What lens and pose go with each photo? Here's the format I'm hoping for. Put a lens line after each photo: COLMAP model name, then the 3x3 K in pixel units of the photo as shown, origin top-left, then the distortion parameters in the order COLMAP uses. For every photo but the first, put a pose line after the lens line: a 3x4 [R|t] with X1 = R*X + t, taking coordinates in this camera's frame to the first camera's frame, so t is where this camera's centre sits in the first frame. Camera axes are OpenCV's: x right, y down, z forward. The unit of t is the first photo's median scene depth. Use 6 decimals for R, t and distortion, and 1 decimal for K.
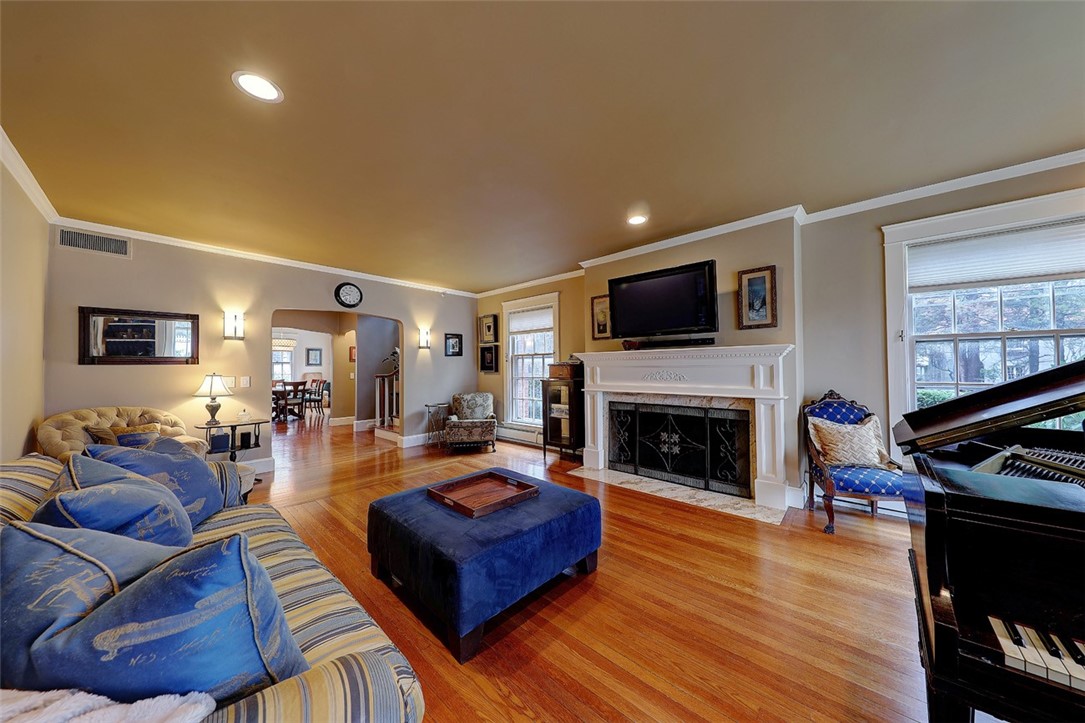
lens RADIAL K [[358.8, 0, 547.2], [0, 358.8, 361.4], [0, 0, 1]] dist [0.000983, -0.000008]
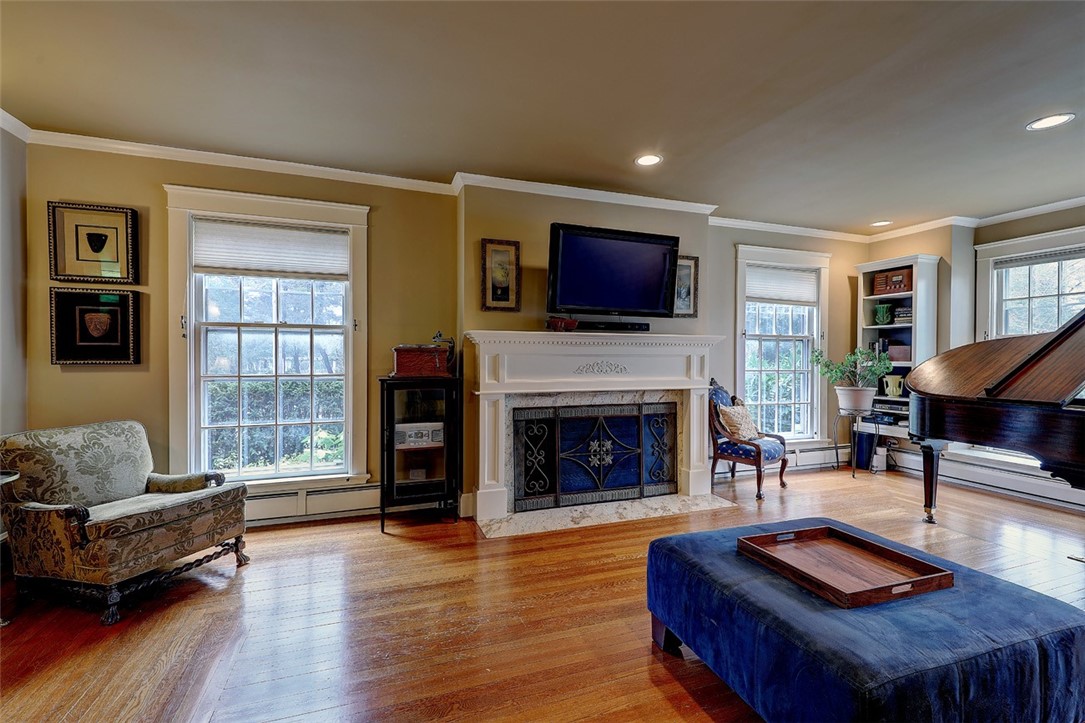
lens RADIAL K [[490.0, 0, 547.4], [0, 490.0, 358.6], [0, 0, 1]] dist [0.011868, 0.000206]
pose [[0.452147, 0.005521, 0.891926, -0.646959], [-0.023138, 0.999717, 0.005541, 0.017626], [-0.891643, -0.023143, 0.452147, 0.605402]]
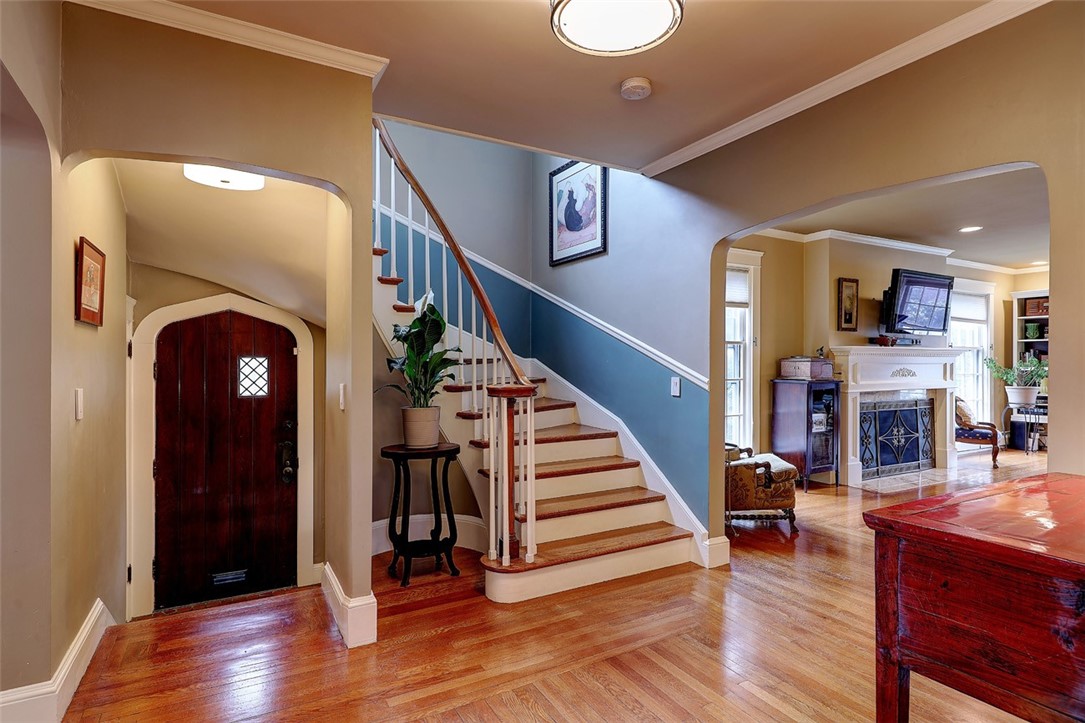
lens RADIAL K [[564.8, 0, 540.5], [0, 564.8, 365.6], [0, 0, 1]] dist [0.002807, -0.000235]
pose [[0.314062, 0.005266, 0.949388, -1.499313], [-0.016825, 0.999858, 0.000020, 0.036091], [-0.949253, -0.015980, 0.314107, 1.427803]]
